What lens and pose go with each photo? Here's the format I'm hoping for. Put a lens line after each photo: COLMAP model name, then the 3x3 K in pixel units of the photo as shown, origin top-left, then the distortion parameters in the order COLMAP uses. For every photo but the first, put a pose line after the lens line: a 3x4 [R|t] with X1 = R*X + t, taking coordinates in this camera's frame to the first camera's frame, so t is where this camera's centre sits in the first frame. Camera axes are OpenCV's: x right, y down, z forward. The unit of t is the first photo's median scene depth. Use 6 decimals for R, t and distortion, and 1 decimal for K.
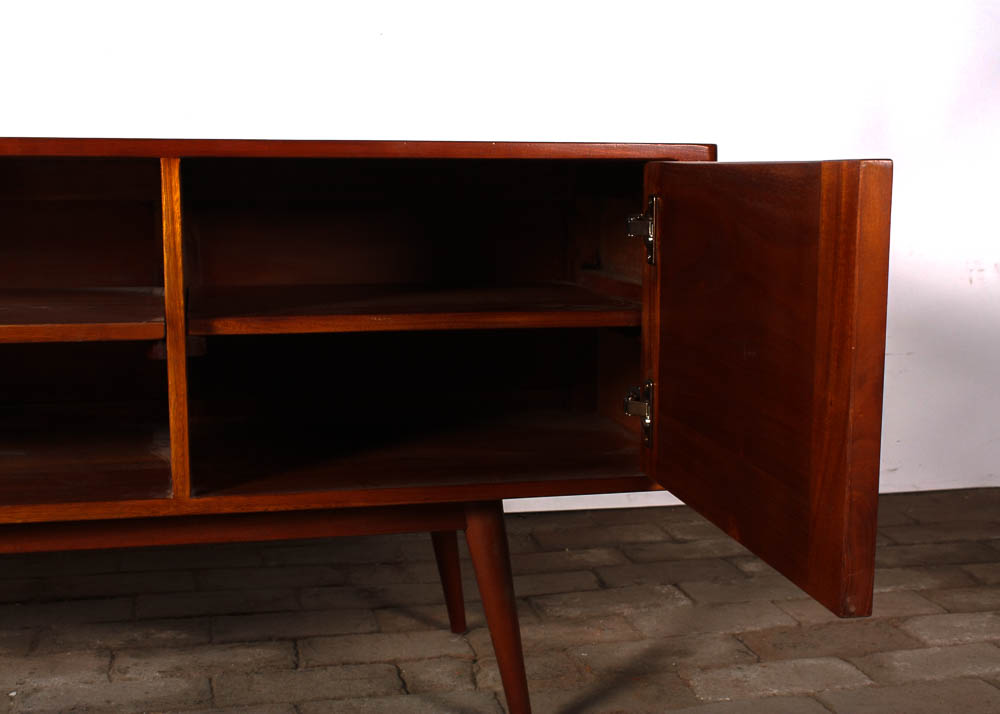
lens RADIAL K [[1320.1, 0, 504.9], [0, 1320.1, 352.6], [0, 0, 1]] dist [-0.059905, 0.000000]
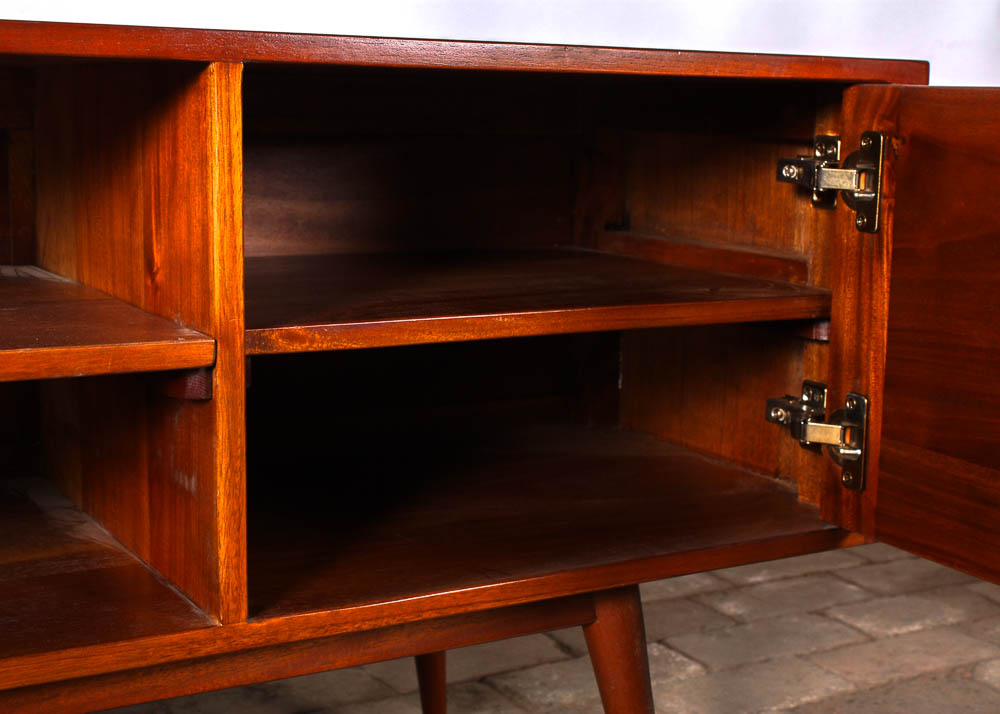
lens RADIAL K [[1546.1, 0, 499.0], [0, 1546.1, 354.1], [0, 0, 1]] dist [-0.034792, 0.000000]
pose [[0.956106, -0.032011, 0.291268, -0.316667], [0.022247, 0.999076, 0.036774, -0.036068], [-0.292176, -0.028680, 0.955934, 0.269063]]
